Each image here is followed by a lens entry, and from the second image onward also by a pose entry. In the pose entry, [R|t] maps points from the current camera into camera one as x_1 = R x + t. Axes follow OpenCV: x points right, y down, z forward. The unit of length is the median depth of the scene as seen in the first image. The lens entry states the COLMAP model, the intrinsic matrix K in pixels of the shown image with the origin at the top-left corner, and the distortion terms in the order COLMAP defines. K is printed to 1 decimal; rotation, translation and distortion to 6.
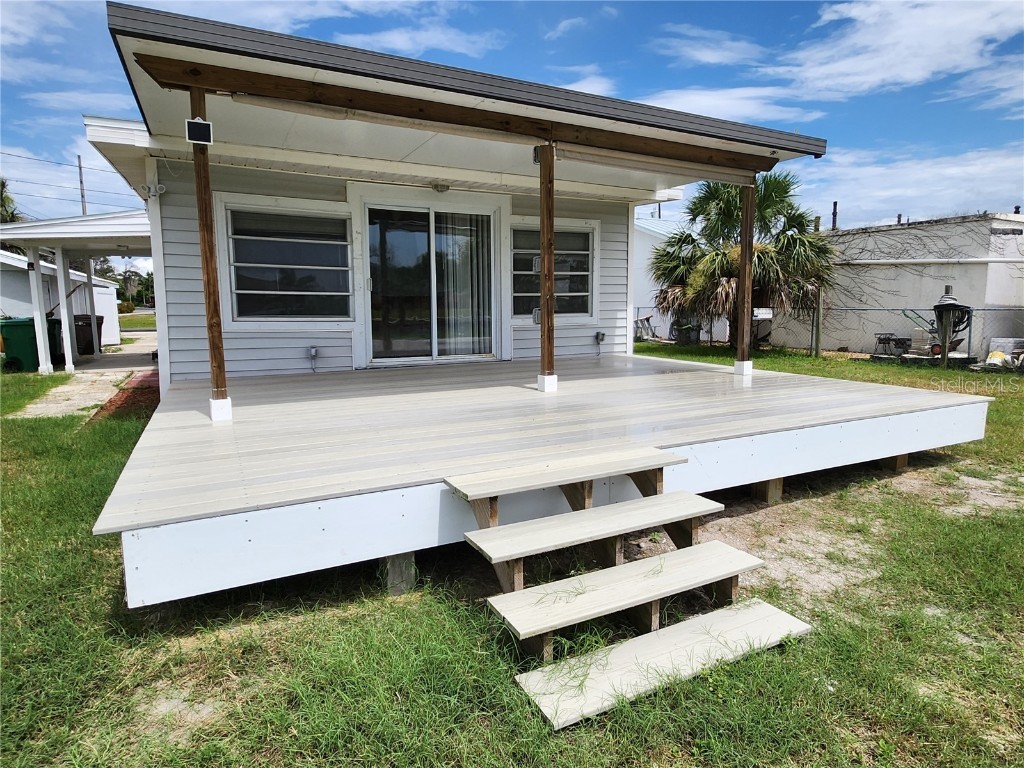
lens RADIAL K [[566.3, 0, 513.2], [0, 566.3, 389.2], [0, 0, 1]] dist [0.025316, -0.016564]
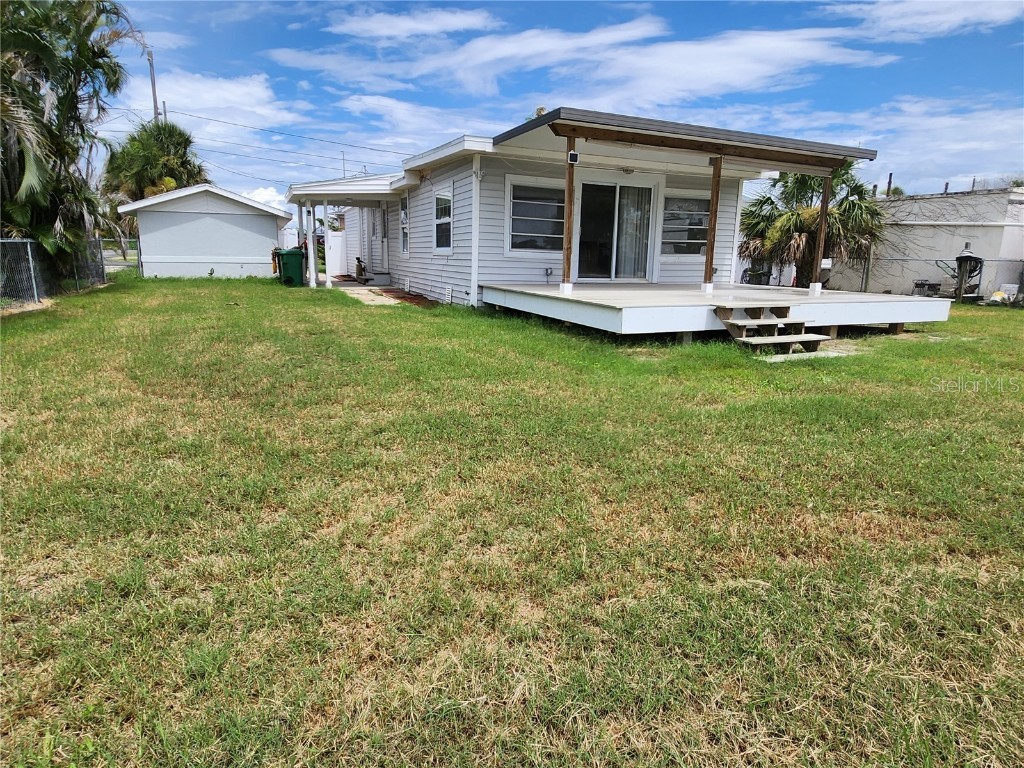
lens RADIAL K [[594.0, 0, 509.8], [0, 594.0, 378.7], [0, 0, 1]] dist [0.023046, -0.018086]
pose [[0.998069, 0.036984, -0.049912, -0.197662], [-0.034325, 0.997998, 0.053118, 0.084628], [0.051776, -0.051302, 0.997340, -0.401831]]
